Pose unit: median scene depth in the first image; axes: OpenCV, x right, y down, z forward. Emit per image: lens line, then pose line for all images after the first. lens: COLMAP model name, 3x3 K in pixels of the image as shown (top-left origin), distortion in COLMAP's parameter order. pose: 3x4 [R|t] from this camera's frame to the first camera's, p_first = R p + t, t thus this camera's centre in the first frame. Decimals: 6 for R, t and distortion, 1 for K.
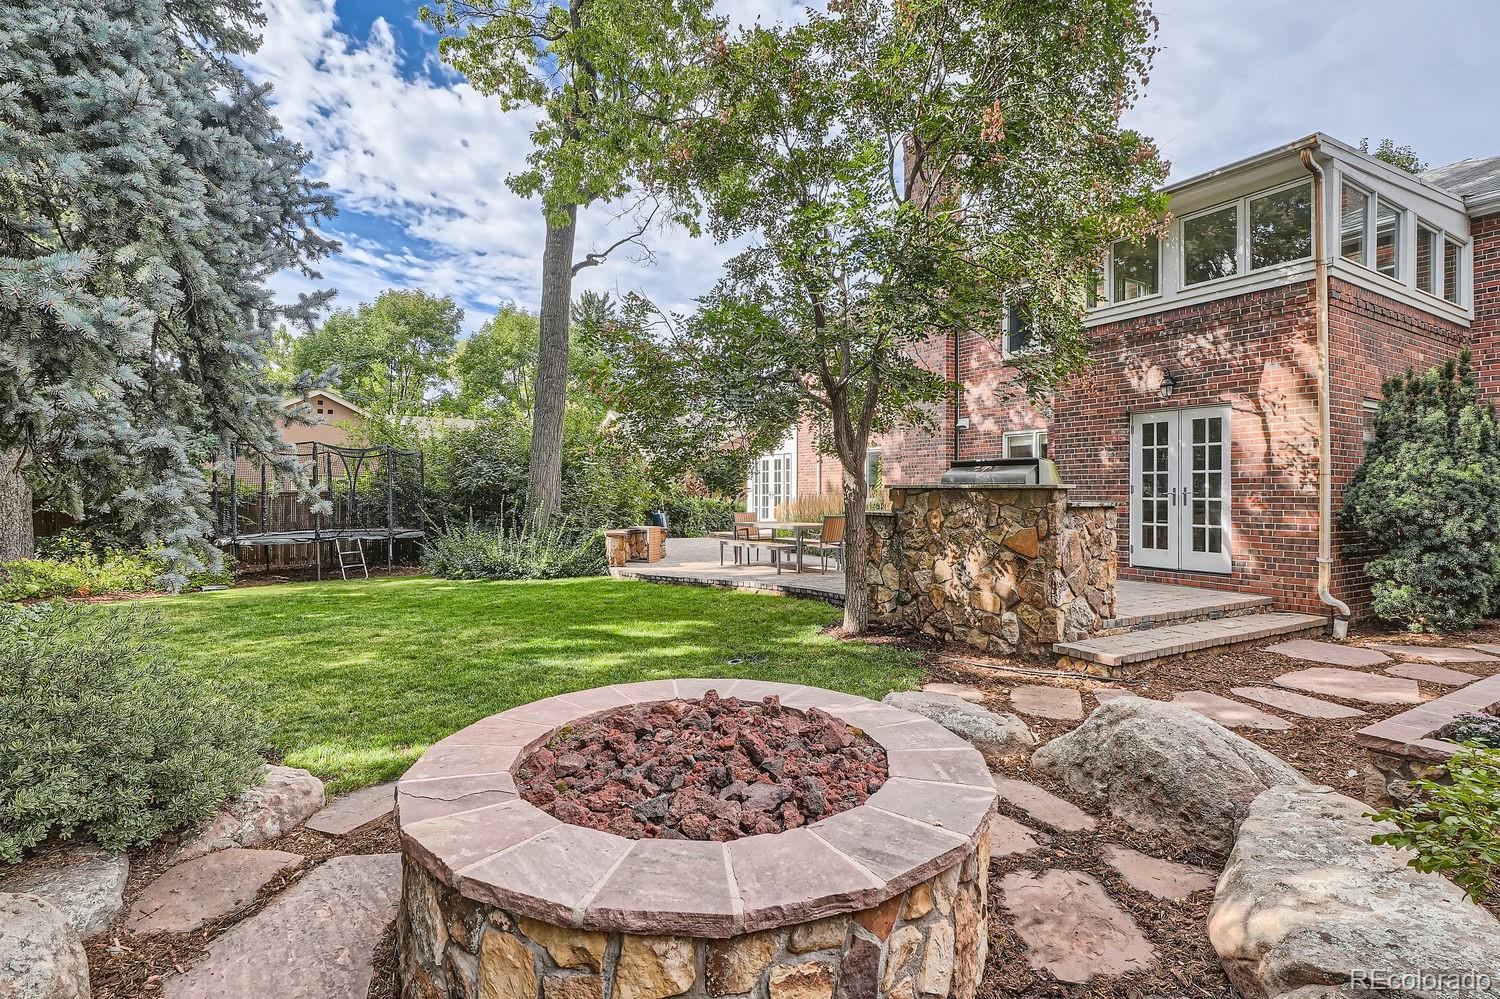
lens RADIAL K [[731.2, 0, 756.8], [0, 731.2, 494.1], [0, 0, 1]] dist [0.014190, -0.001058]
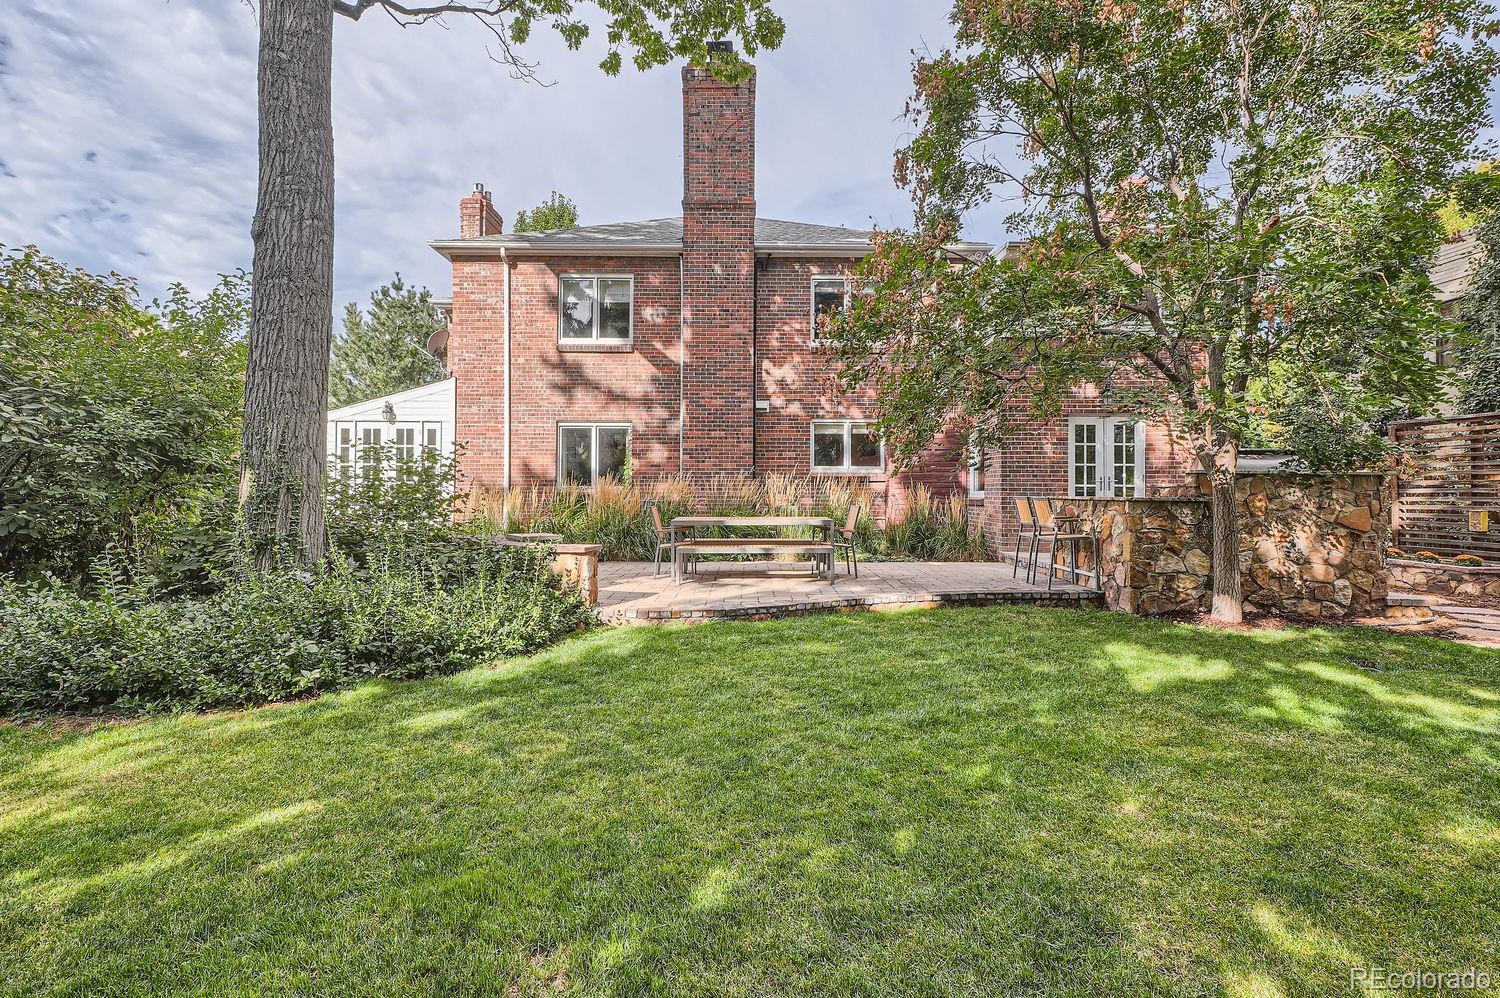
lens RADIAL K [[731.2, 0, 752.4], [0, 731.2, 490.8], [0, 0, 1]] dist [0.014190, -0.001058]
pose [[0.521792, -0.000849, 0.853072, -0.830490], [-0.005108, 0.999978, 0.004119, 0.013105], [-0.853057, -0.006507, 0.521776, 0.846630]]
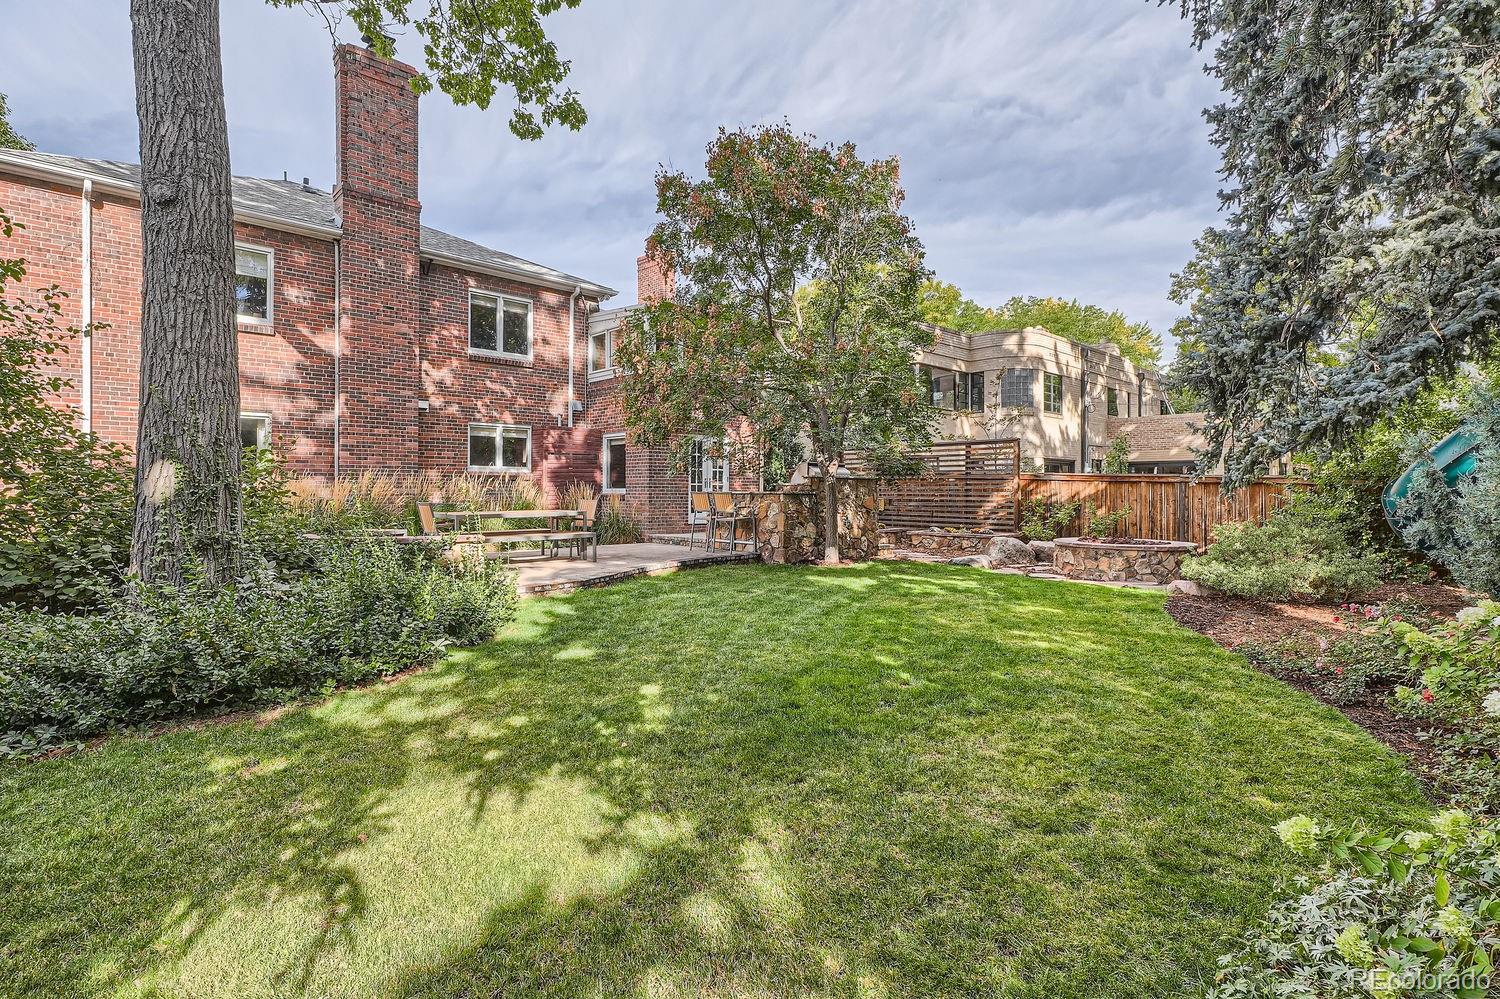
lens RADIAL K [[731.2, 0, 747.1], [0, 731.2, 496.3], [0, 0, 1]] dist [0.014190, -0.001058]
pose [[-0.200094, -0.010261, 0.979723, -1.189052], [-0.004063, 0.999945, 0.009643, 0.018596], [-0.979768, -0.002051, -0.200125, 1.249829]]
